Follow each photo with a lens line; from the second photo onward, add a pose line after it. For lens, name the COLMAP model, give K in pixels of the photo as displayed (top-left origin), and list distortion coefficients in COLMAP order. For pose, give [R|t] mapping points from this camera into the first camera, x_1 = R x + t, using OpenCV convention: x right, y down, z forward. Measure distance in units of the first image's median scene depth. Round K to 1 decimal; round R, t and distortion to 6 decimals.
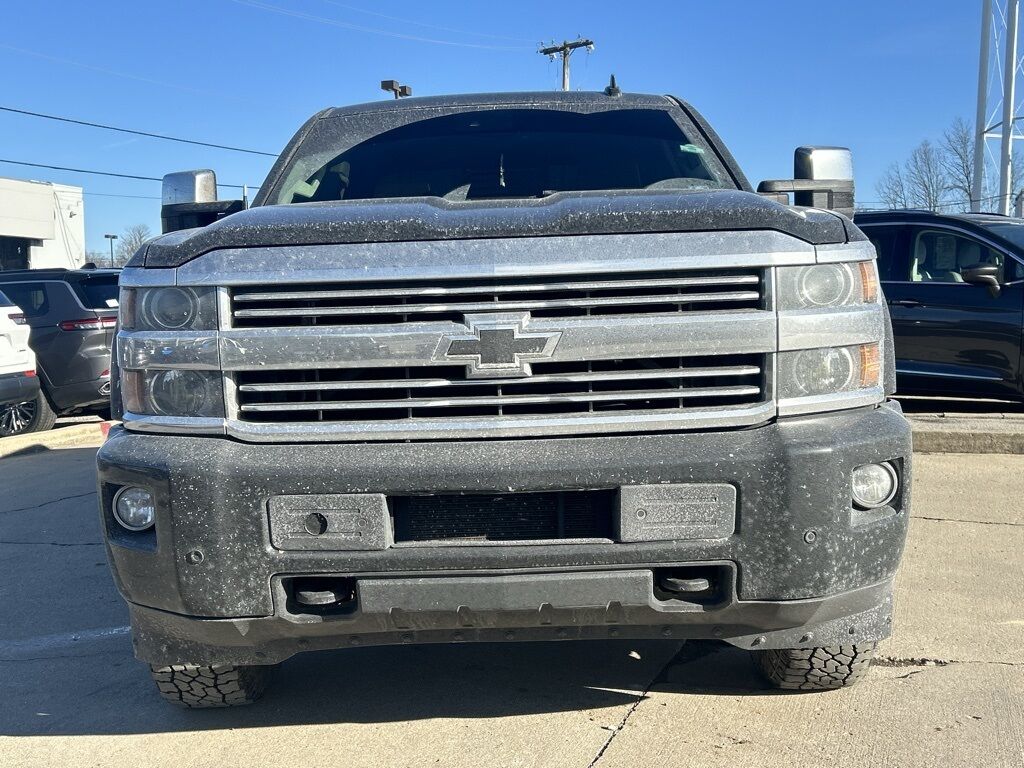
lens RADIAL K [[1206.9, 0, 512.0], [0, 1206.9, 384.0], [0, 0, 1]] dist [0.158461, -0.379205]
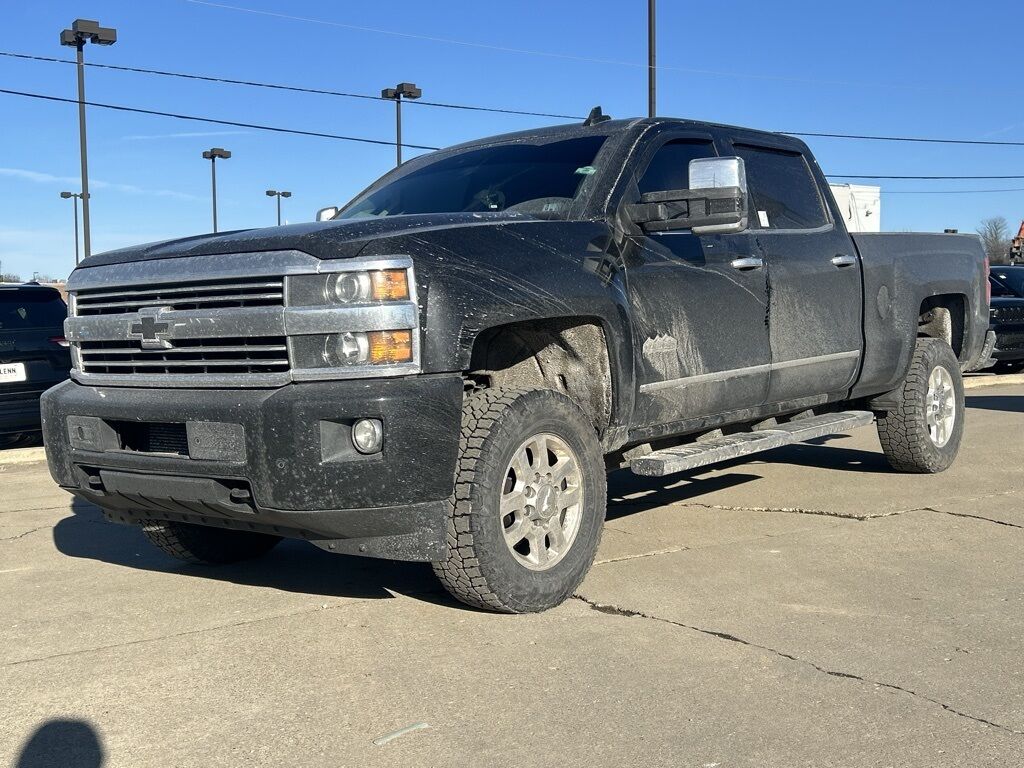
lens RADIAL K [[1206.9, 0, 512.0], [0, 1206.9, 384.0], [0, 0, 1]] dist [0.158461, -0.379205]
pose [[0.783344, 0.041565, -0.620197, 1.320443], [-0.039164, 0.999080, 0.017491, -0.004874], [0.620353, 0.010588, 0.784251, 0.050885]]
